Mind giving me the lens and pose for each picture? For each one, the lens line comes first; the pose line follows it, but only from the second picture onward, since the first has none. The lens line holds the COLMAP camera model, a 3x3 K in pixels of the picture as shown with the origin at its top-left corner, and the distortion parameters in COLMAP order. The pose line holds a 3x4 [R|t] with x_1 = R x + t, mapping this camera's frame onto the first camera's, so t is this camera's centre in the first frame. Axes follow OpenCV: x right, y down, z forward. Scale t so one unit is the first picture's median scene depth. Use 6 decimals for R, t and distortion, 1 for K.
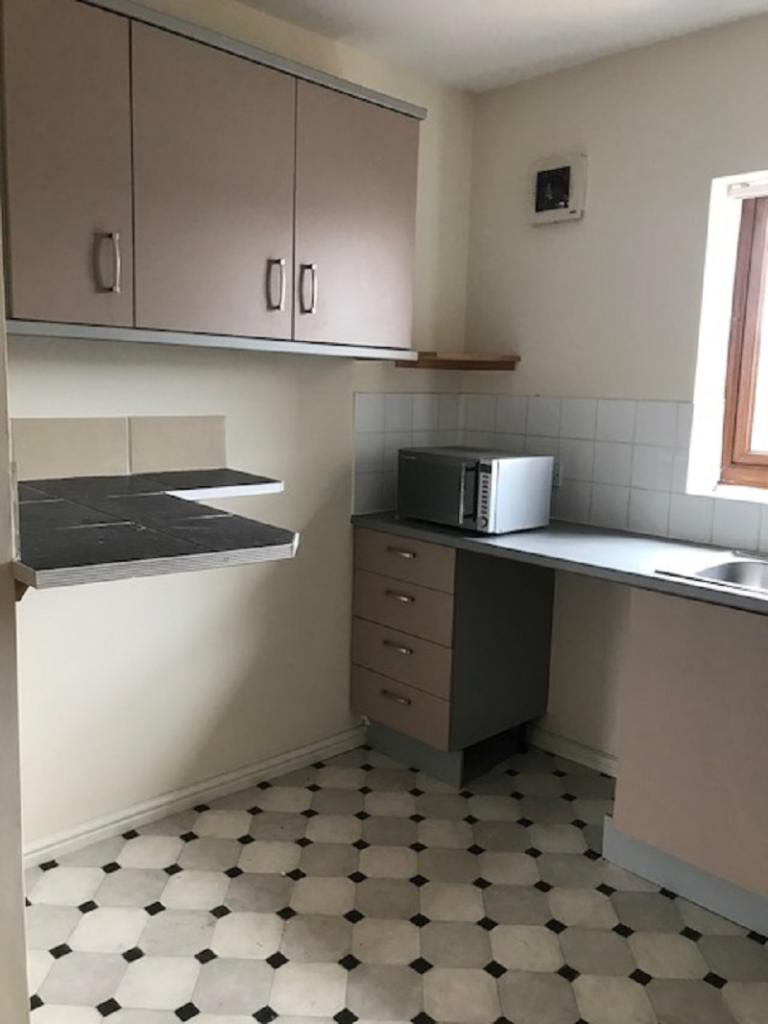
lens RADIAL K [[848.9, 0, 384.3], [0, 848.9, 505.7], [0, 0, 1]] dist [0.026280, 0.007482]
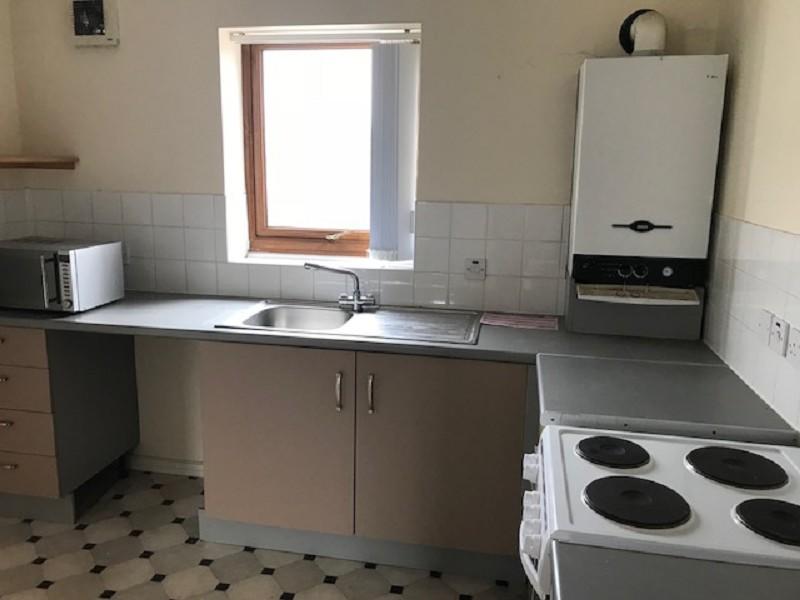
lens RADIAL K [[663.2, 0, 388.5], [0, 663.2, 294.9], [0, 0, 1]] dist [0.026280, 0.007482]
pose [[0.824031, -0.129879, 0.551457, -0.027042], [0.093022, 0.991175, 0.094440, -0.038946], [-0.558857, -0.026524, 0.828840, -0.025171]]
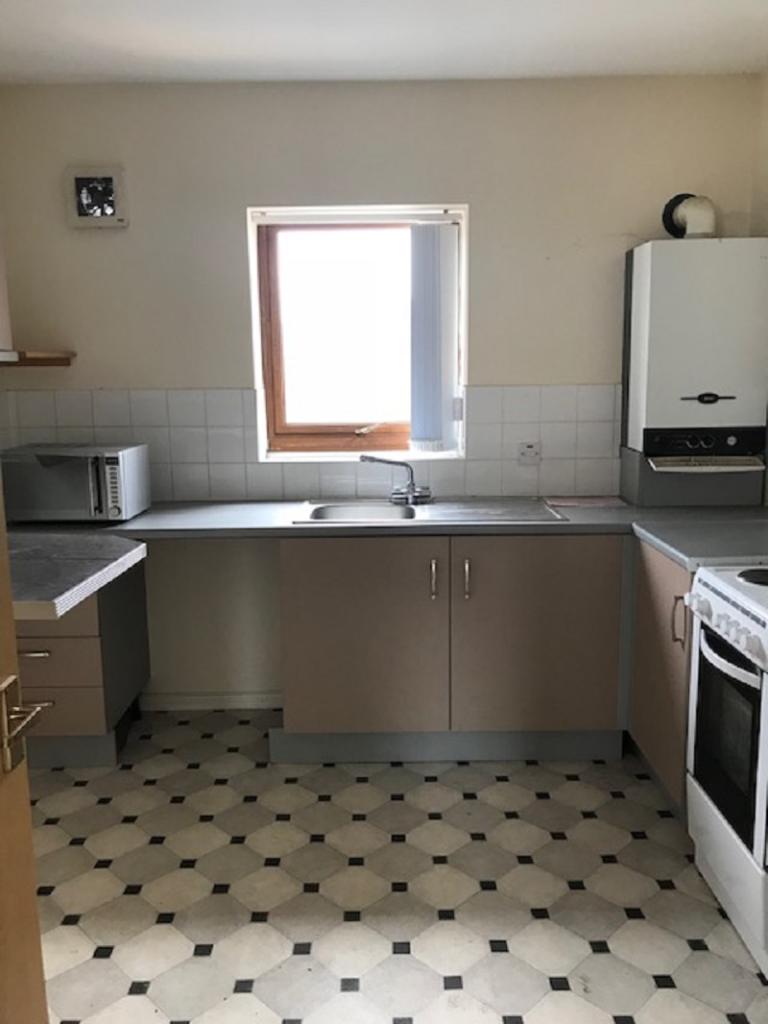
lens RADIAL K [[848.9, 0, 383.0], [0, 848.9, 504.7], [0, 0, 1]] dist [0.026280, 0.007482]
pose [[0.694041, -0.156839, 0.702644, -0.397204], [0.139441, 0.986785, 0.082529, -0.029816], [-0.706303, 0.040699, 0.706739, 0.005217]]
